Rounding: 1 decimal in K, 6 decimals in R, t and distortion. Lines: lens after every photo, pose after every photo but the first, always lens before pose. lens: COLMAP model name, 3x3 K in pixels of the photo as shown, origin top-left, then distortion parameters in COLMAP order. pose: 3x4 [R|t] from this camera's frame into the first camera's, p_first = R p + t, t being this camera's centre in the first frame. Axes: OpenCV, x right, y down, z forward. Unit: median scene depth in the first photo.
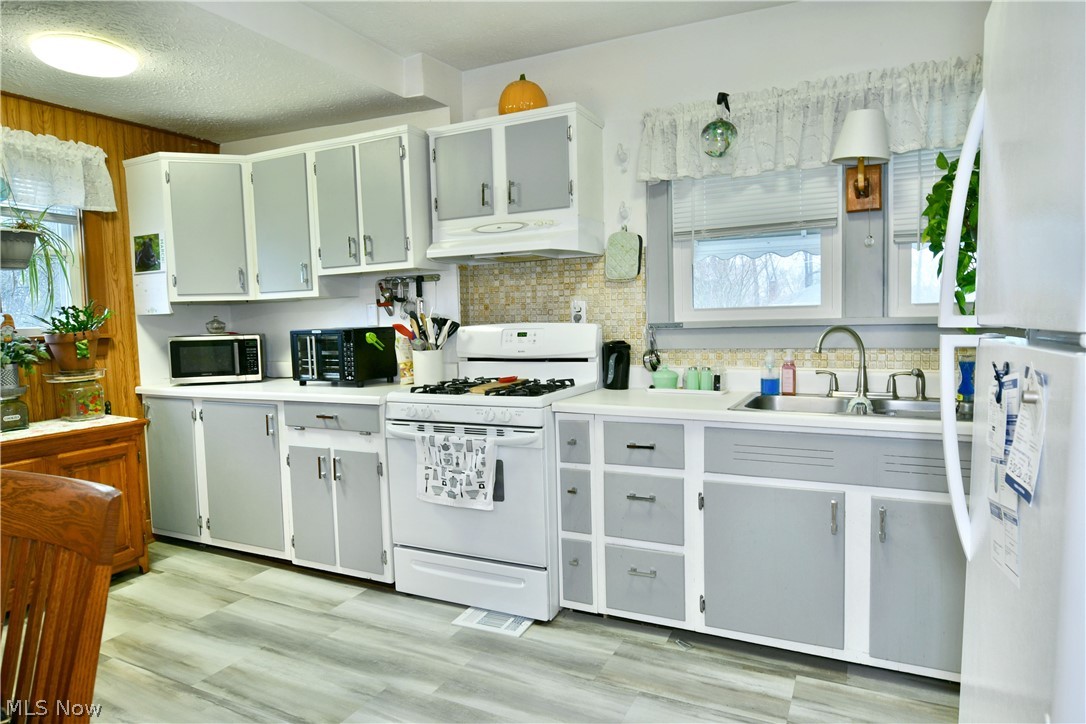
lens RADIAL K [[644.7, 0, 543.0], [0, 644.7, 362.0], [0, 0, 1]] dist [-0.005044, -0.013842]
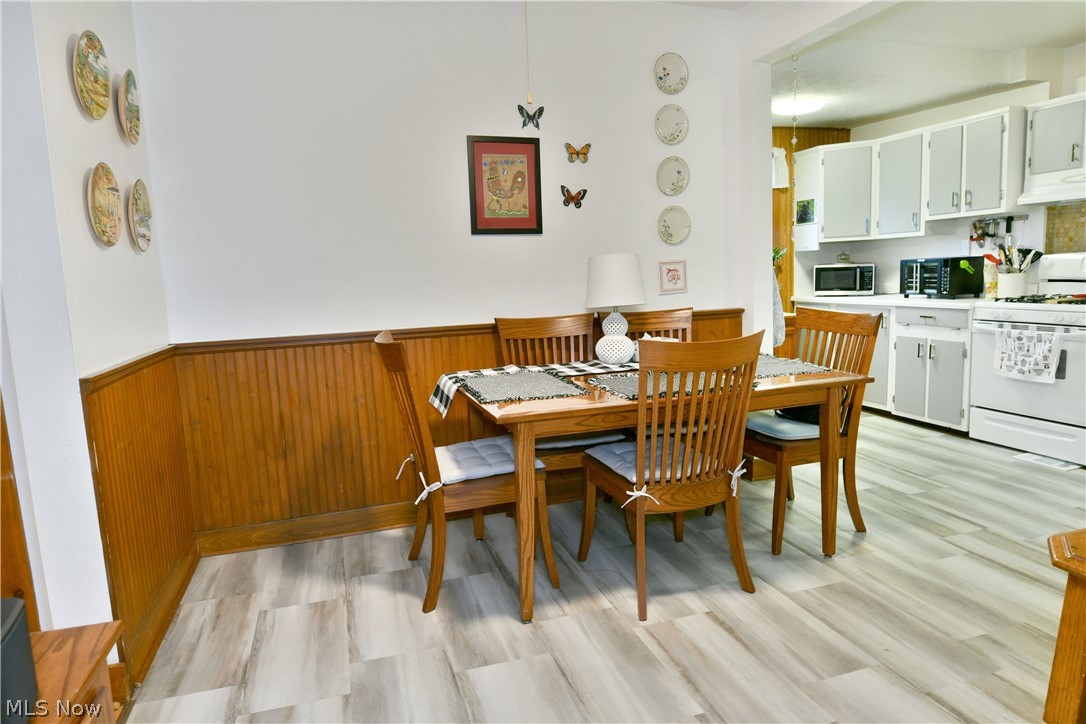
lens RADIAL K [[644.7, 0, 543.0], [0, 644.7, 362.0], [0, 0, 1]] dist [-0.005044, -0.013842]
pose [[0.692280, 0.097181, -0.715055, 0.116202], [-0.023322, 0.993386, 0.112430, 0.038159], [0.721252, -0.061156, 0.689968, -0.633741]]
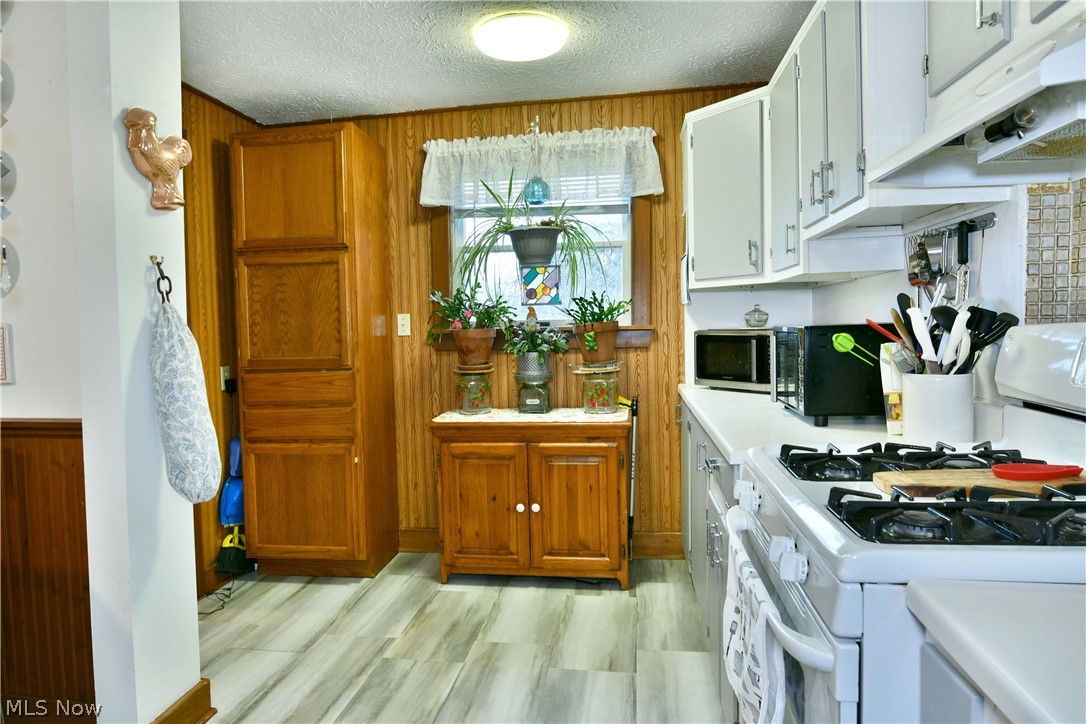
lens RADIAL K [[669.8, 0, 541.6], [0, 669.8, 349.6], [0, 0, 1]] dist [0.003682, 0.000496]
pose [[0.307942, 0.055657, -0.949776, 0.220858], [-0.050466, 0.997838, 0.042111, -0.043385], [0.950066, 0.034964, 0.310085, 0.573901]]
